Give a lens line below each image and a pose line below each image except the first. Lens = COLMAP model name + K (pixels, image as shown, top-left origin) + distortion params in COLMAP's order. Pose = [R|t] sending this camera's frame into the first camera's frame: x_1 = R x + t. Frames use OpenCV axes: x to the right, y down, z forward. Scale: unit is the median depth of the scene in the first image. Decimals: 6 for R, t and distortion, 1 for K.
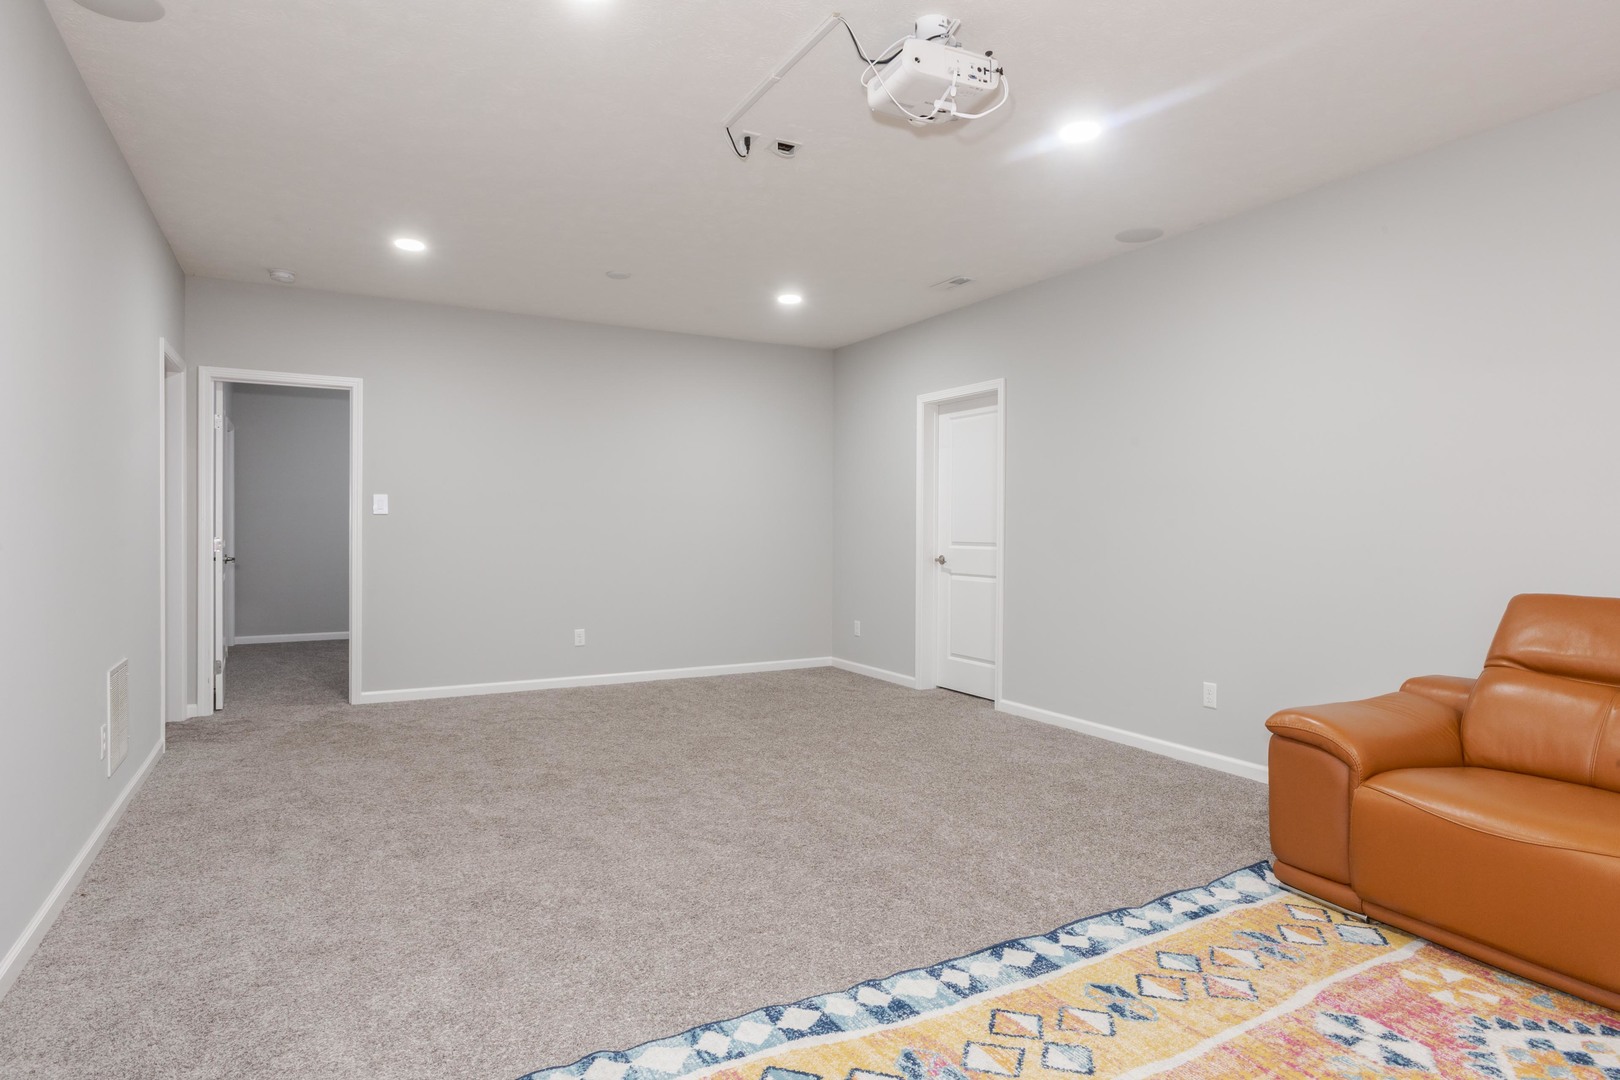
lens RADIAL K [[912.7, 0, 812.0], [0, 912.7, 534.2], [0, 0, 1]] dist [-0.006770, -0.001097]
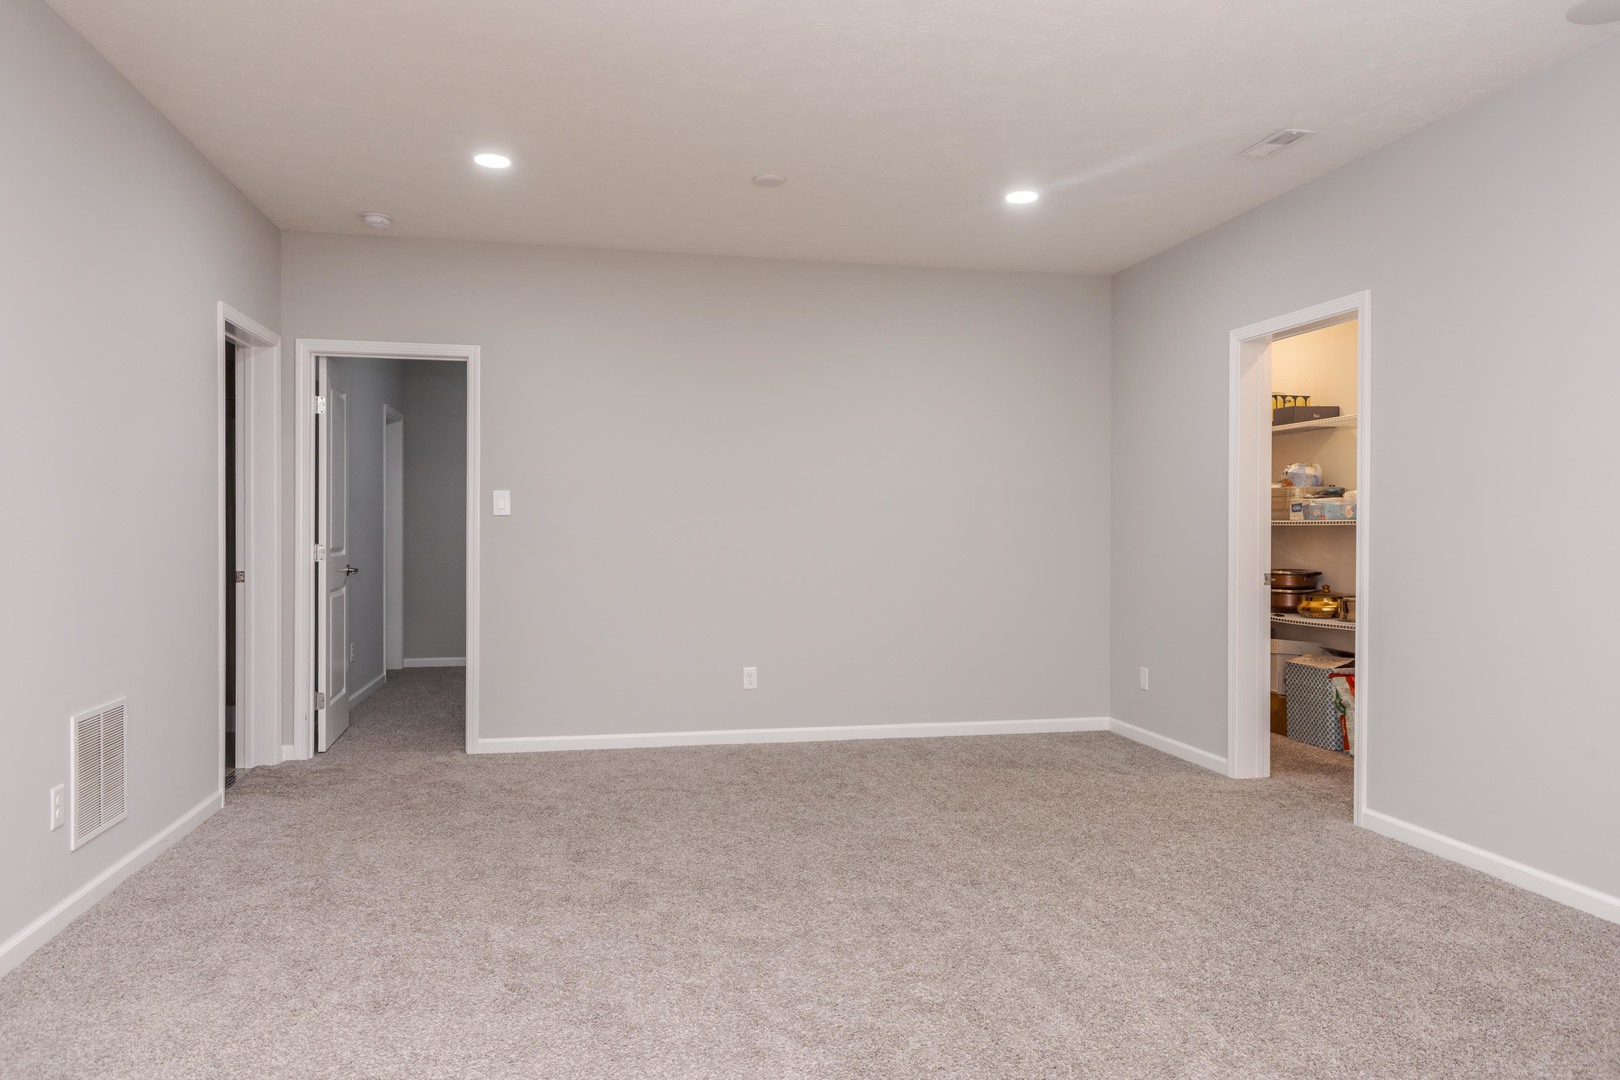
lens RADIAL K [[1102.7, 0, 806.2], [0, 1102.7, 535.6], [0, 0, 1]] dist [0.019467, -0.016580]
pose [[0.953276, -0.000598, -0.302100, 0.087041], [-0.000426, 0.999994, -0.003323, -0.001771], [0.302100, 0.003296, 0.953270, 0.198643]]
